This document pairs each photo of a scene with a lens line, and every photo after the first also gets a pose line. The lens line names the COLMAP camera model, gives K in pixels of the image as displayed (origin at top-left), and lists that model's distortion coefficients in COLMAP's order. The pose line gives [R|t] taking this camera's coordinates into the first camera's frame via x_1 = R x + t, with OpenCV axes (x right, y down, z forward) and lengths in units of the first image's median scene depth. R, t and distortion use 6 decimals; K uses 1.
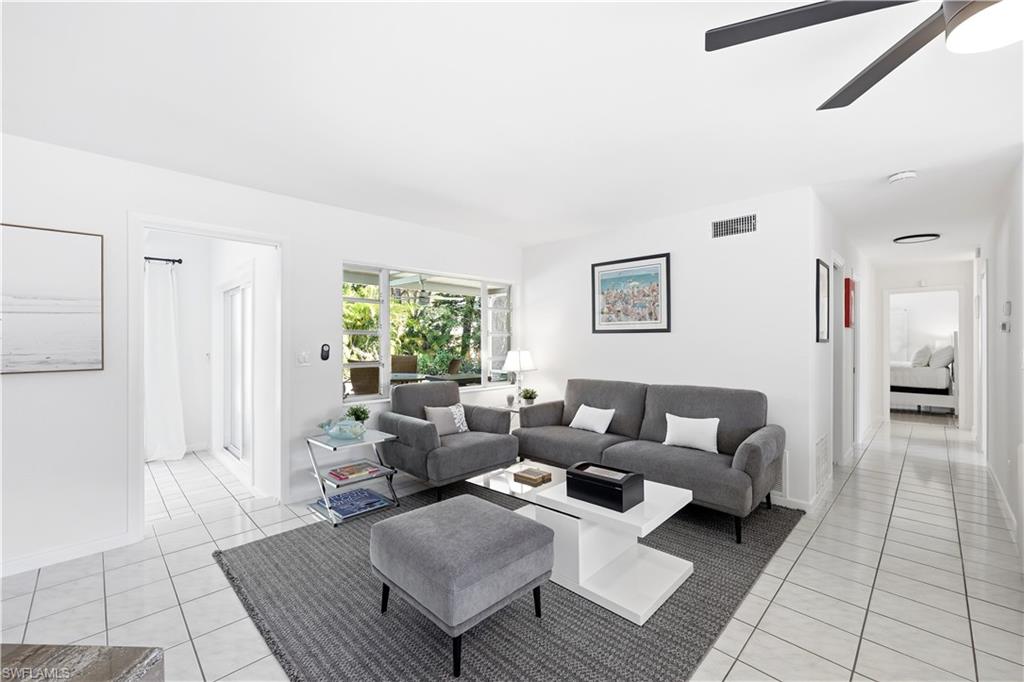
lens RADIAL K [[421.6, 0, 517.4], [0, 421.6, 343.5], [0, 0, 1]] dist [-0.000016, -0.000010]
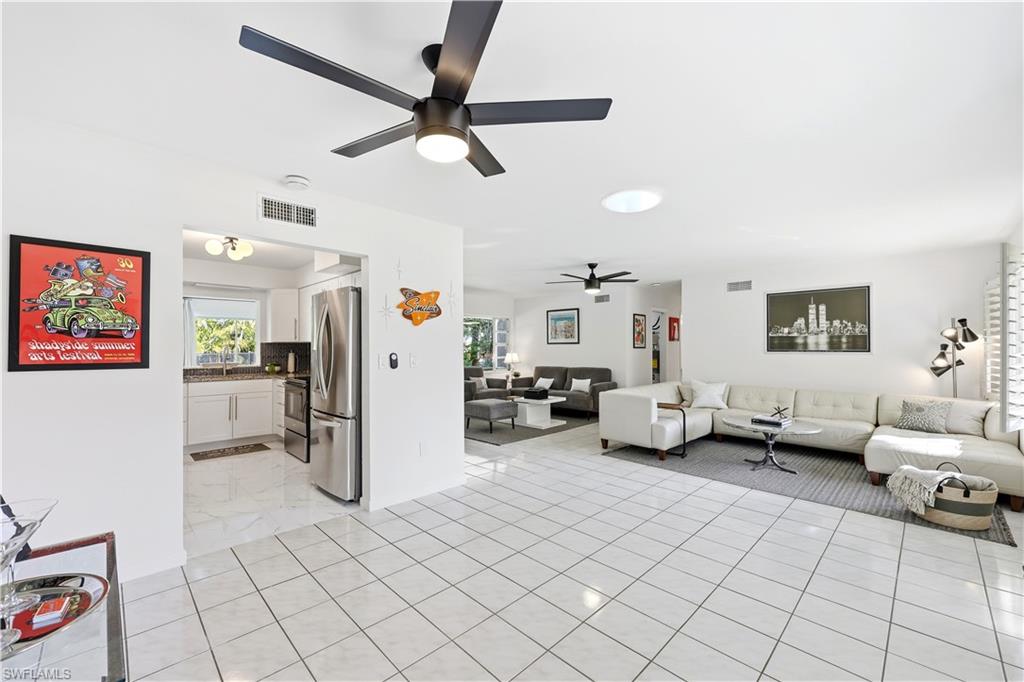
lens RADIAL K [[413.5, 0, 515.4], [0, 413.5, 346.3], [0, 0, 1]] dist [-0.000831, -0.000660]
pose [[0.999944, -0.002002, -0.010392, 0.048086], [0.001885, 0.999936, -0.011191, 0.009131], [0.010413, 0.011170, 0.999883, -1.118871]]
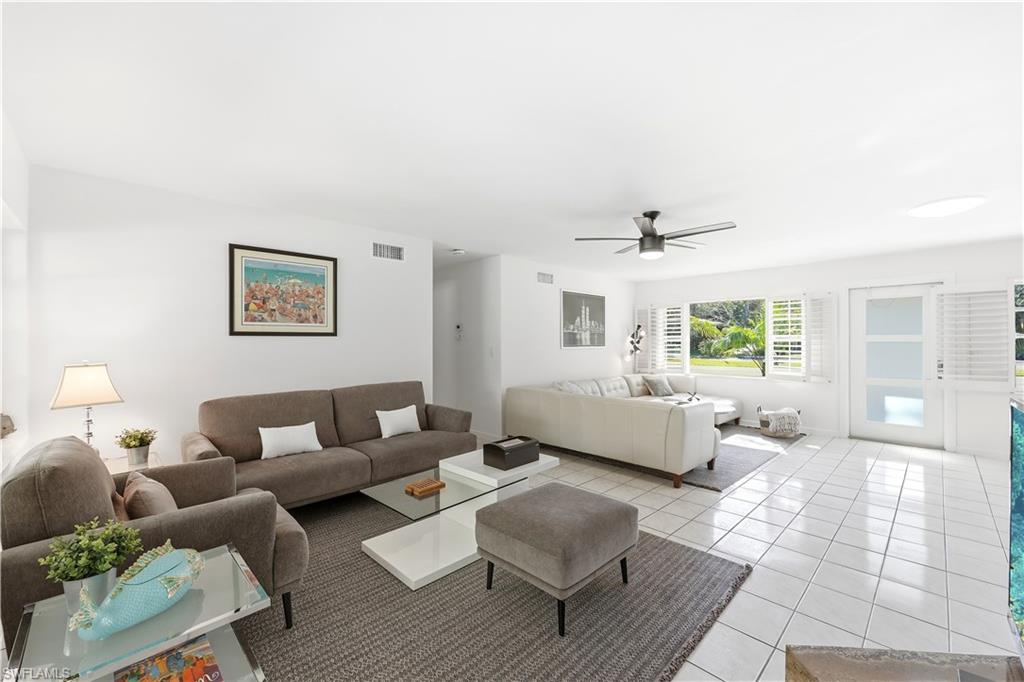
lens RADIAL K [[420.2, 0, 512.0], [0, 420.2, 341.0], [0, 0, 1]] dist [-0.000615, -0.000125]
pose [[0.014234, 0.000410, 0.999899, -0.618760], [0.010485, 0.999945, -0.000559, -0.009293], [-0.999844, 0.010492, 0.014229, 0.534101]]
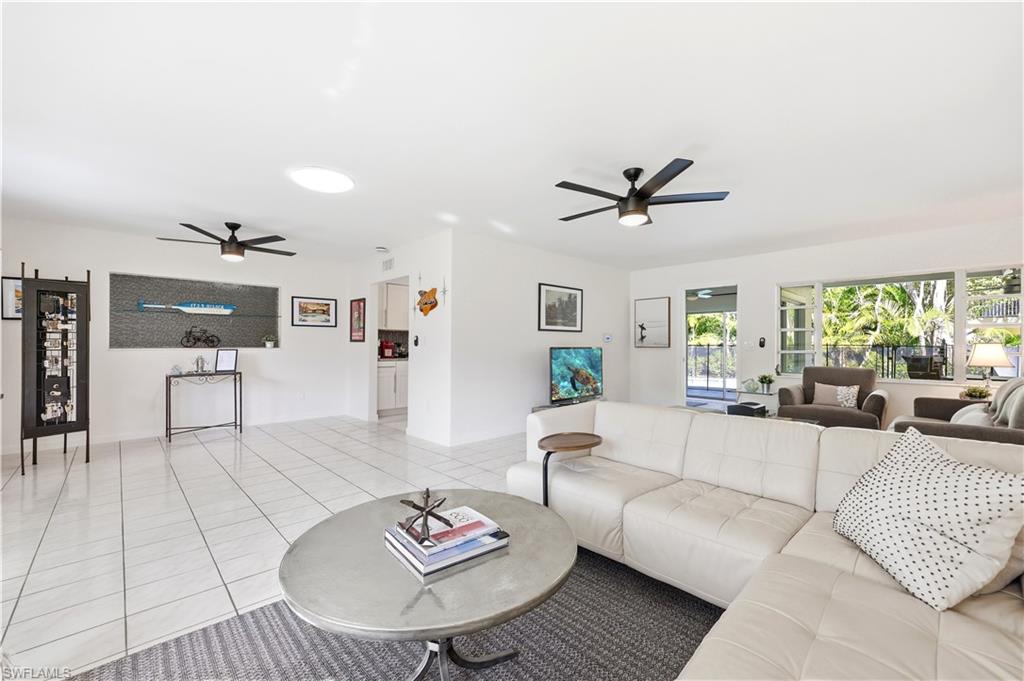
lens RADIAL K [[413.5, 0, 515.4], [0, 413.5, 345.8], [0, 0, 1]] dist [-0.000831, -0.000660]
pose [[-0.026383, 0.001857, -0.999650, 1.034096], [-0.012623, 0.999918, 0.002191, 0.036420], [0.999572, 0.012677, -0.026358, 0.060268]]
